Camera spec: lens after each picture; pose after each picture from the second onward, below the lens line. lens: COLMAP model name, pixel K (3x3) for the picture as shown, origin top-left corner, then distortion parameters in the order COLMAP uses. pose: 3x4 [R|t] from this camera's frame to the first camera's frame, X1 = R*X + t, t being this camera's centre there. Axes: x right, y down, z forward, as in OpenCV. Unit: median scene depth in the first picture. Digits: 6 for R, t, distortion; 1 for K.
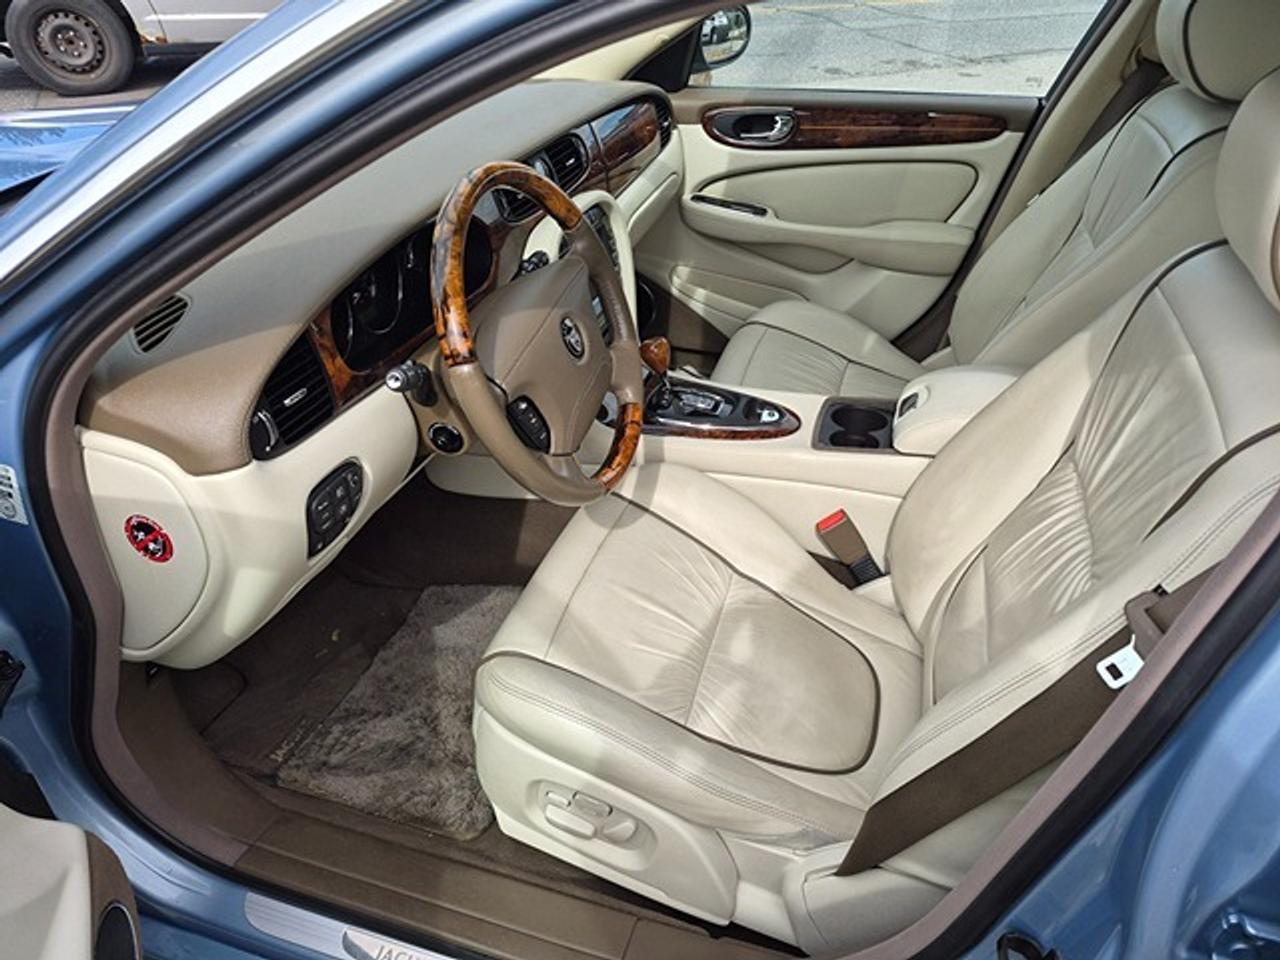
lens RADIAL K [[935.1, 0, 637.1], [0, 935.1, 481.4], [0, 0, 1]] dist [0.068378, -0.060397]
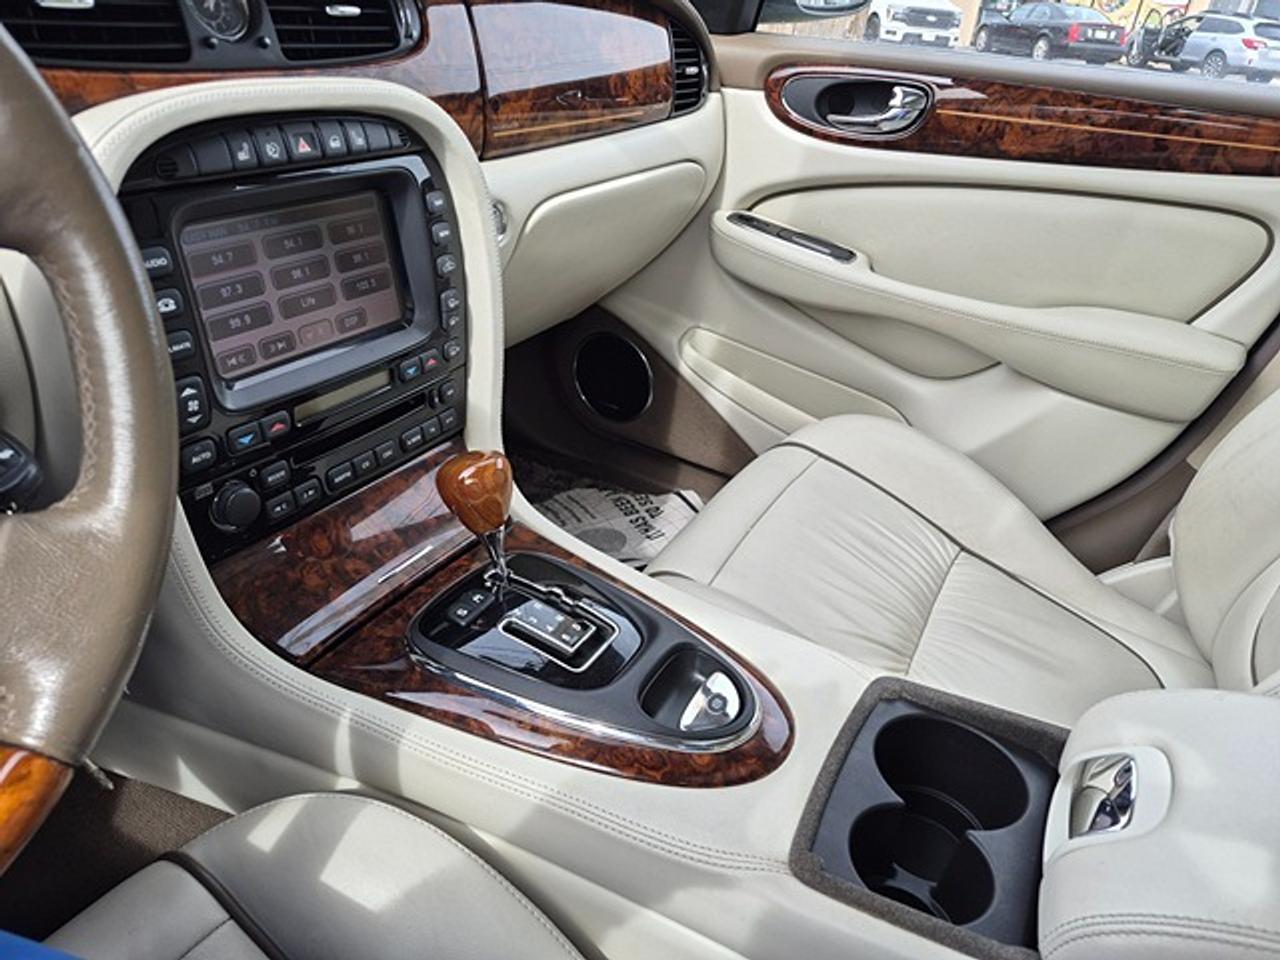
lens RADIAL K [[935.1, 0, 642.4], [0, 935.1, 475.2], [0, 0, 1]] dist [0.068378, -0.060397]
pose [[0.977087, 0.173996, -0.122581, 0.105696], [-0.183701, 0.980281, -0.072820, -0.094799], [0.107494, 0.093669, 0.989783, 0.442914]]
